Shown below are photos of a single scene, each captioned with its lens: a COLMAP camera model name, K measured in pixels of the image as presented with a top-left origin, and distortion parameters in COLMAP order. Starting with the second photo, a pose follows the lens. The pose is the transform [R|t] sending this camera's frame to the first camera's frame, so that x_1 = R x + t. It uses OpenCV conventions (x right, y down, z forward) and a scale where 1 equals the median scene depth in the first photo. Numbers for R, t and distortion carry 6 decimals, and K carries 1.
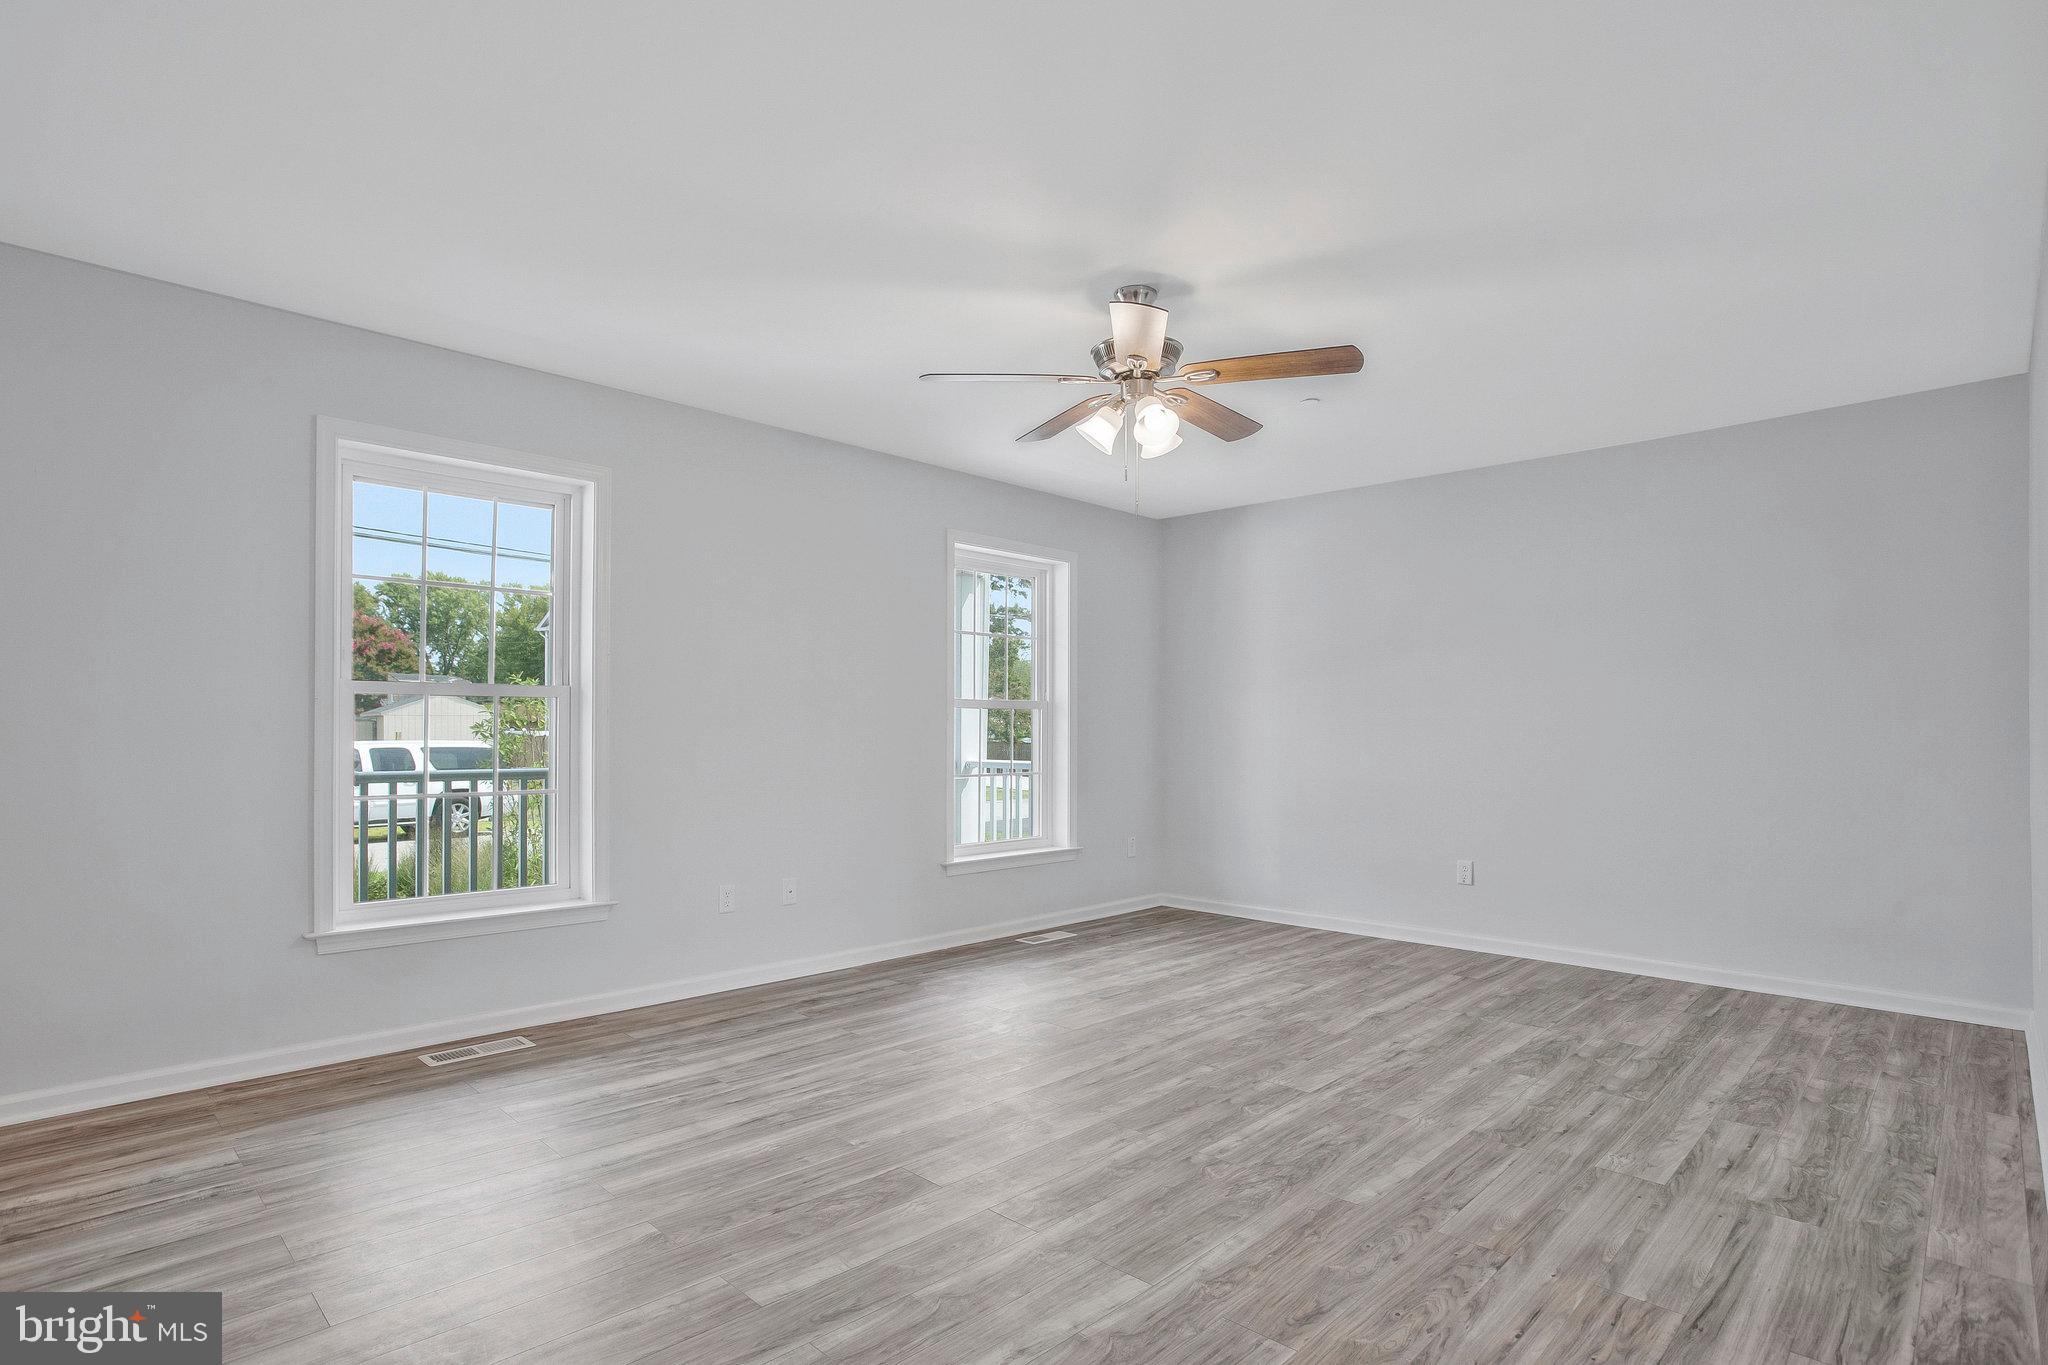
lens RADIAL K [[1023.5, 0, 1005.4], [0, 1023.5, 677.5], [0, 0, 1]] dist [-0.079157, 0.037181]
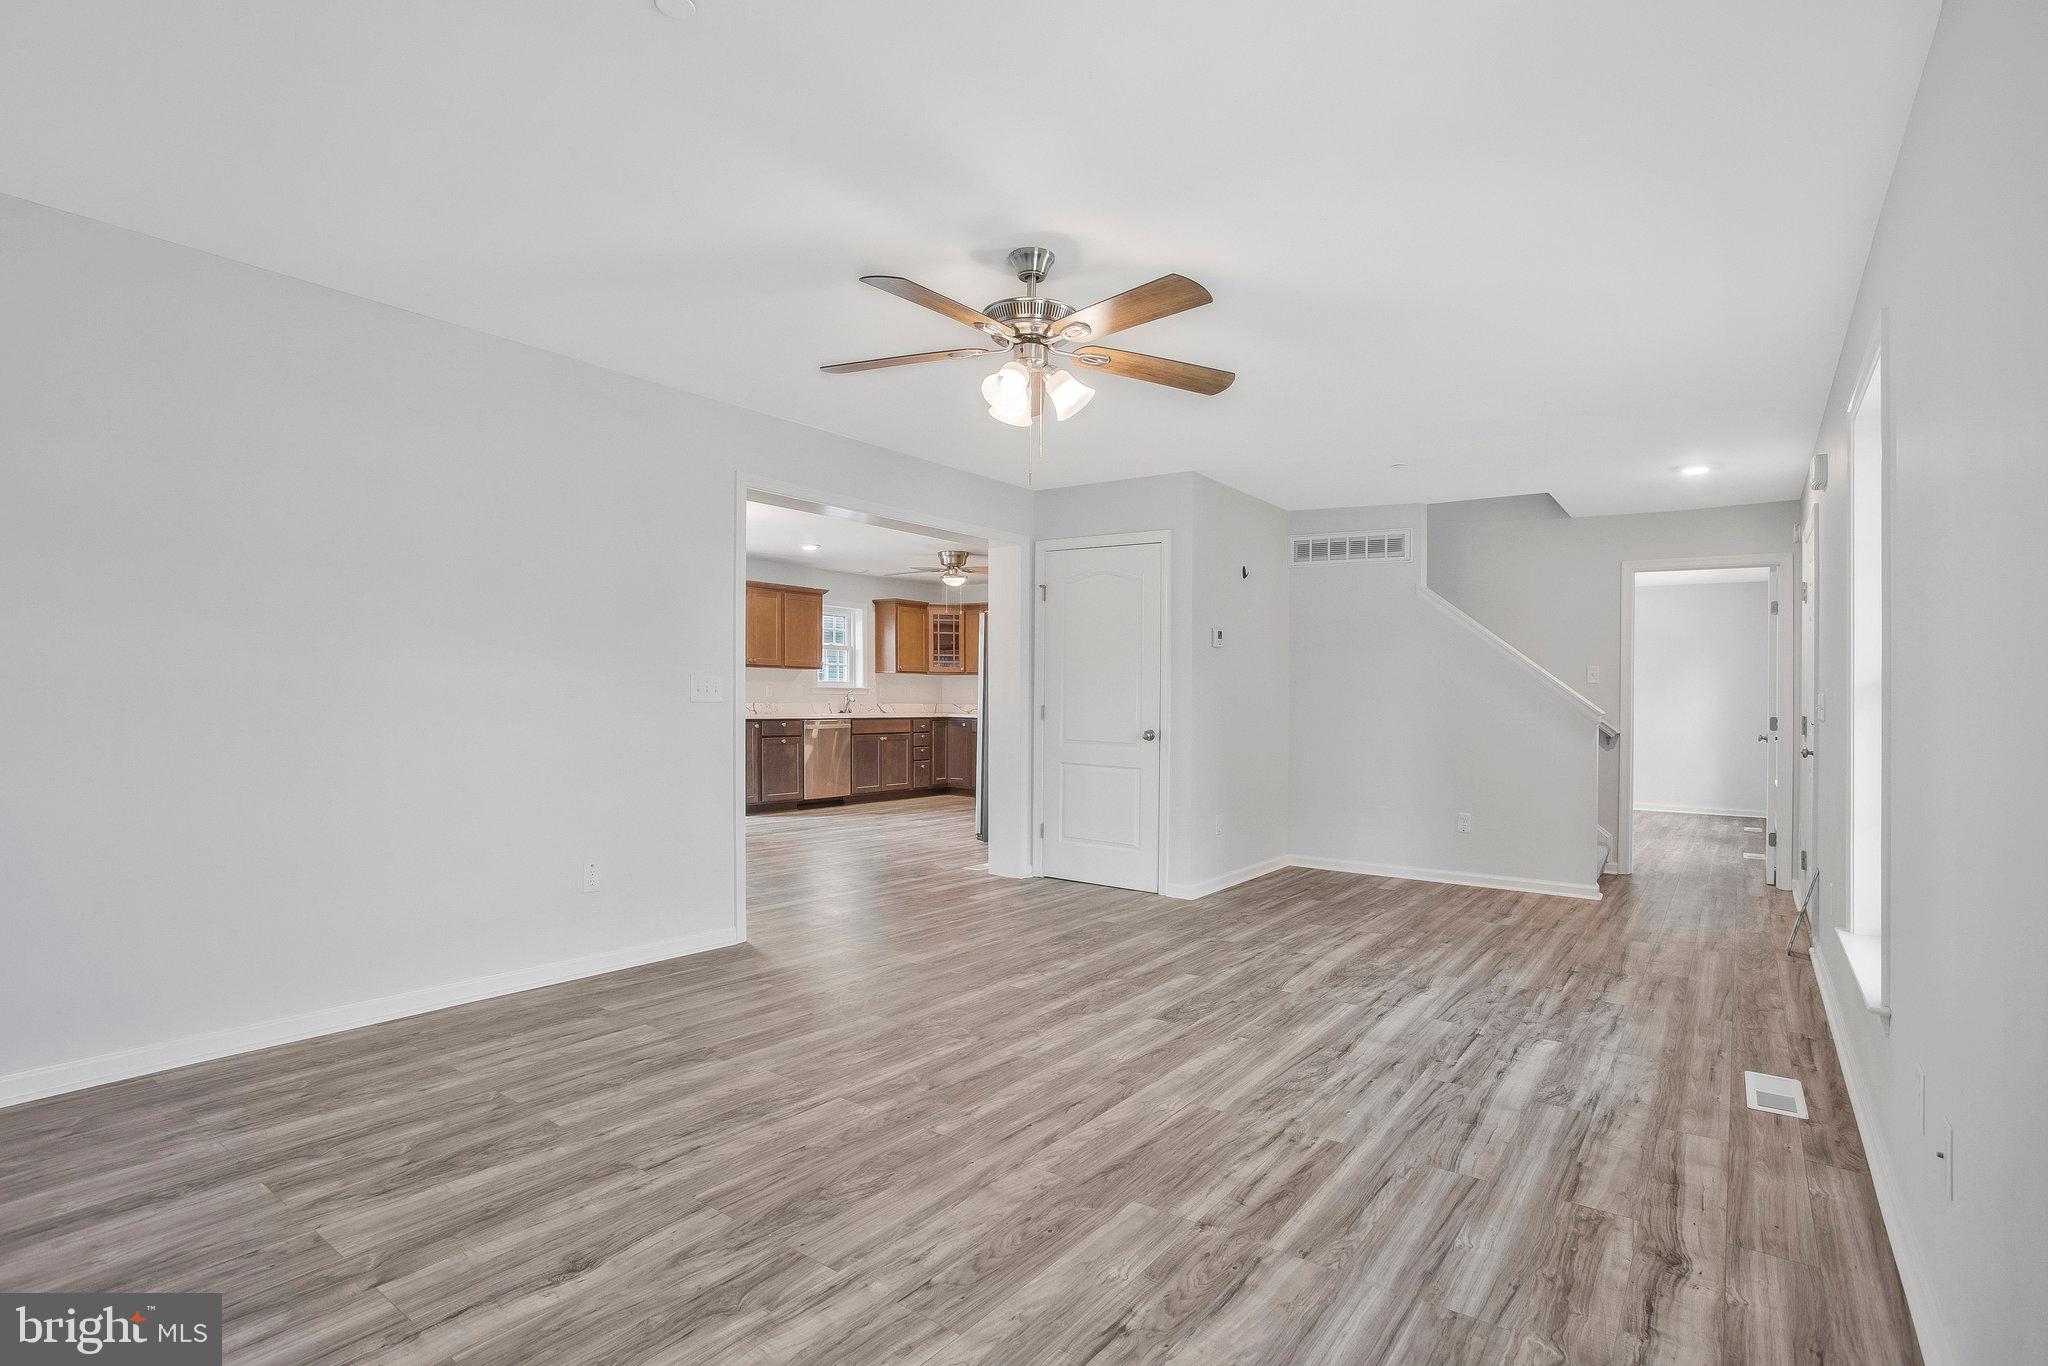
lens RADIAL K [[1023.5, 0, 1005.4], [0, 1023.5, 678.0], [0, 0, 1]] dist [-0.079157, 0.037181]
pose [[-0.990062, -0.022509, -0.138821, 0.284385], [-0.013328, 0.997683, -0.066714, 0.085605], [0.140001, -0.064201, -0.988068, 1.928095]]
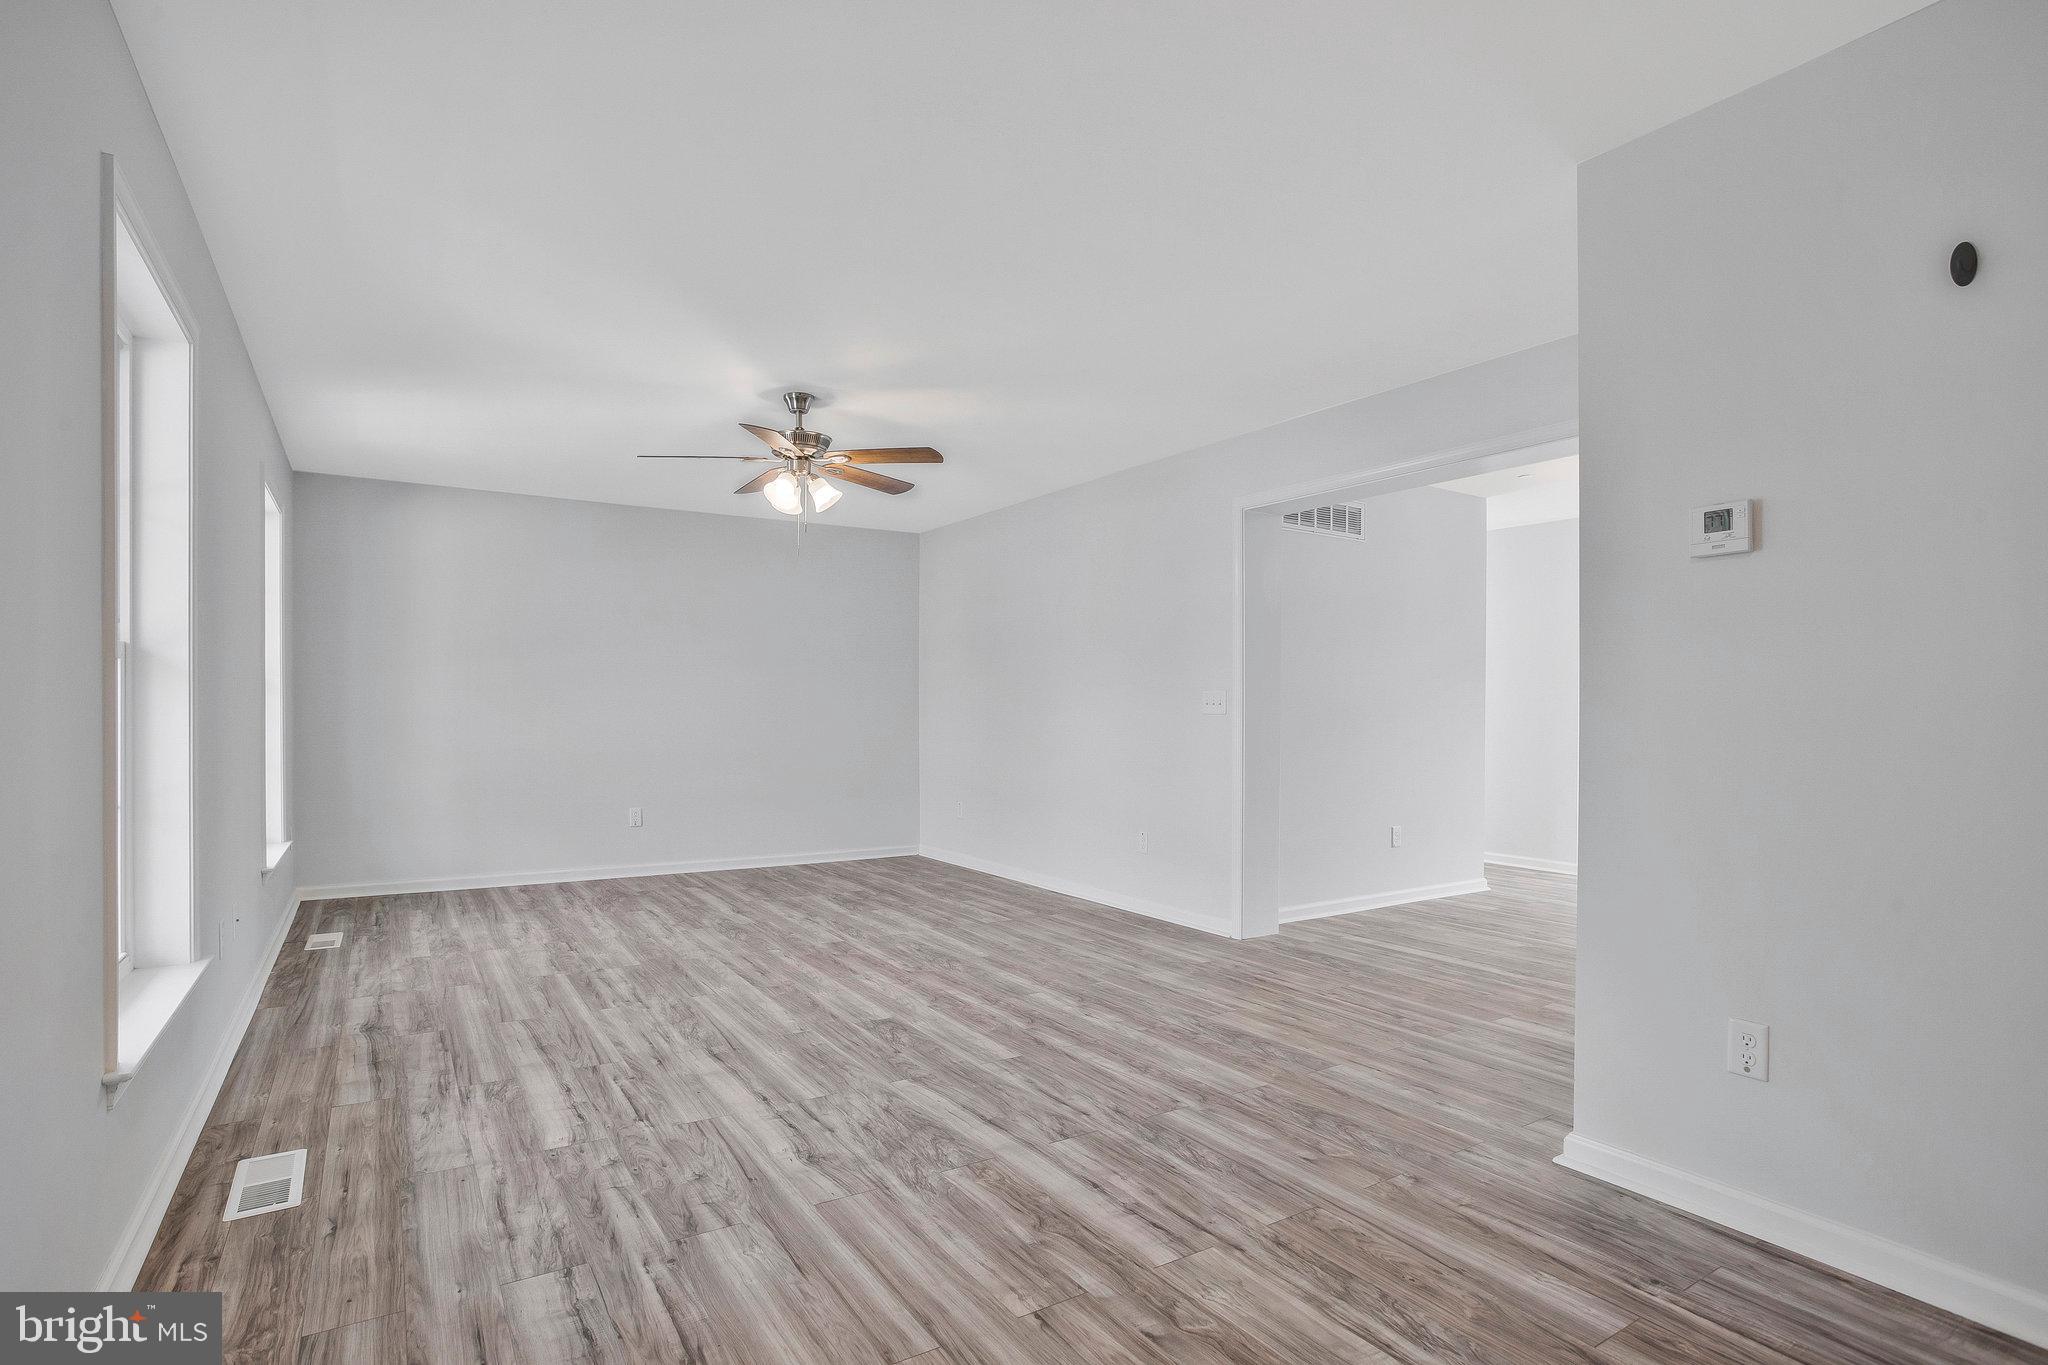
lens RADIAL K [[1023.5, 0, 1005.4], [0, 1023.5, 677.5], [0, 0, 1]] dist [-0.079157, 0.037181]
pose [[0.233164, 0.027444, 0.972050, -1.169489], [-0.049614, 0.998636, -0.016294, 0.015371], [-0.971171, -0.044428, 0.234207, 0.396024]]
